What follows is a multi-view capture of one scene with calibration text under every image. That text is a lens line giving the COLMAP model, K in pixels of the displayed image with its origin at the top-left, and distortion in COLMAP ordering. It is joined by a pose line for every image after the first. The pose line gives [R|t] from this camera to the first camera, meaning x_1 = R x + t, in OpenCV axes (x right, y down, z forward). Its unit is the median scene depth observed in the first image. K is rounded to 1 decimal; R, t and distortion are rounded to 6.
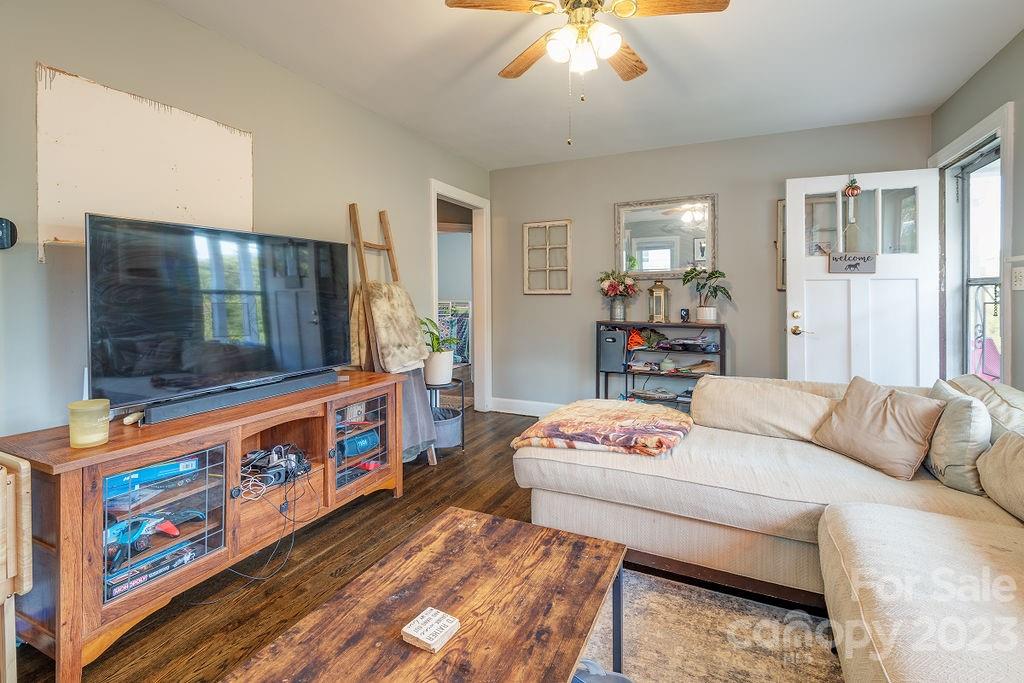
lens RADIAL K [[481.0, 0, 516.7], [0, 481.0, 349.1], [0, 0, 1]] dist [0.019141, -0.002713]
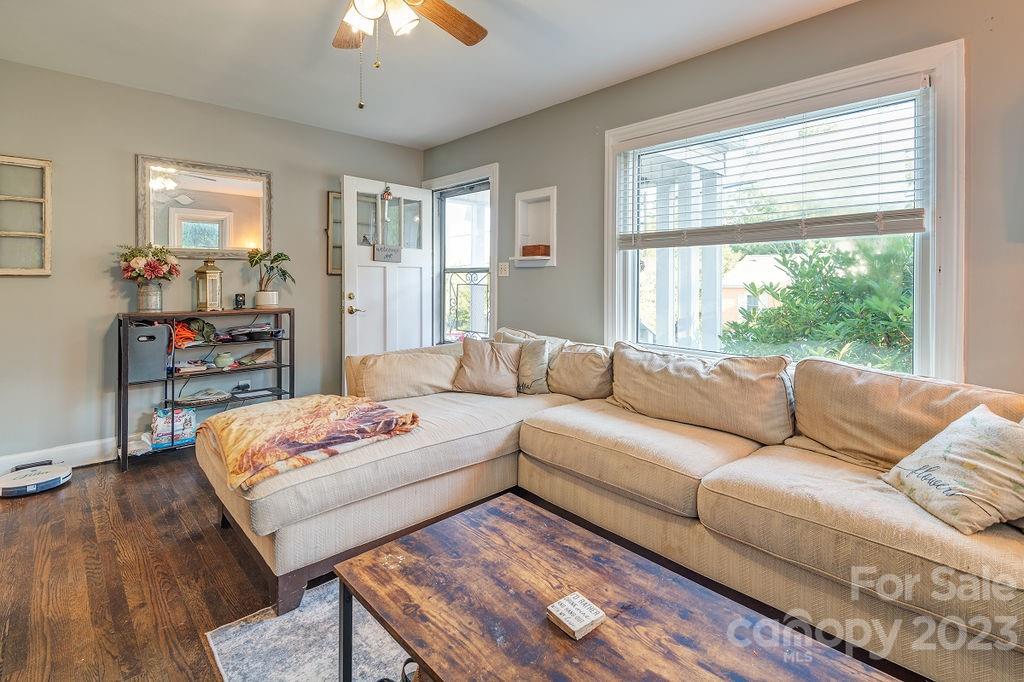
lens RADIAL K [[481.0, 0, 519.8], [0, 481.0, 336.8], [0, 0, 1]] dist [0.019141, -0.002713]
pose [[0.365080, -0.110328, 0.924415, -0.383497], [0.103585, 0.991602, 0.077438, -0.026417], [-0.925195, 0.067484, 0.373443, 0.249777]]
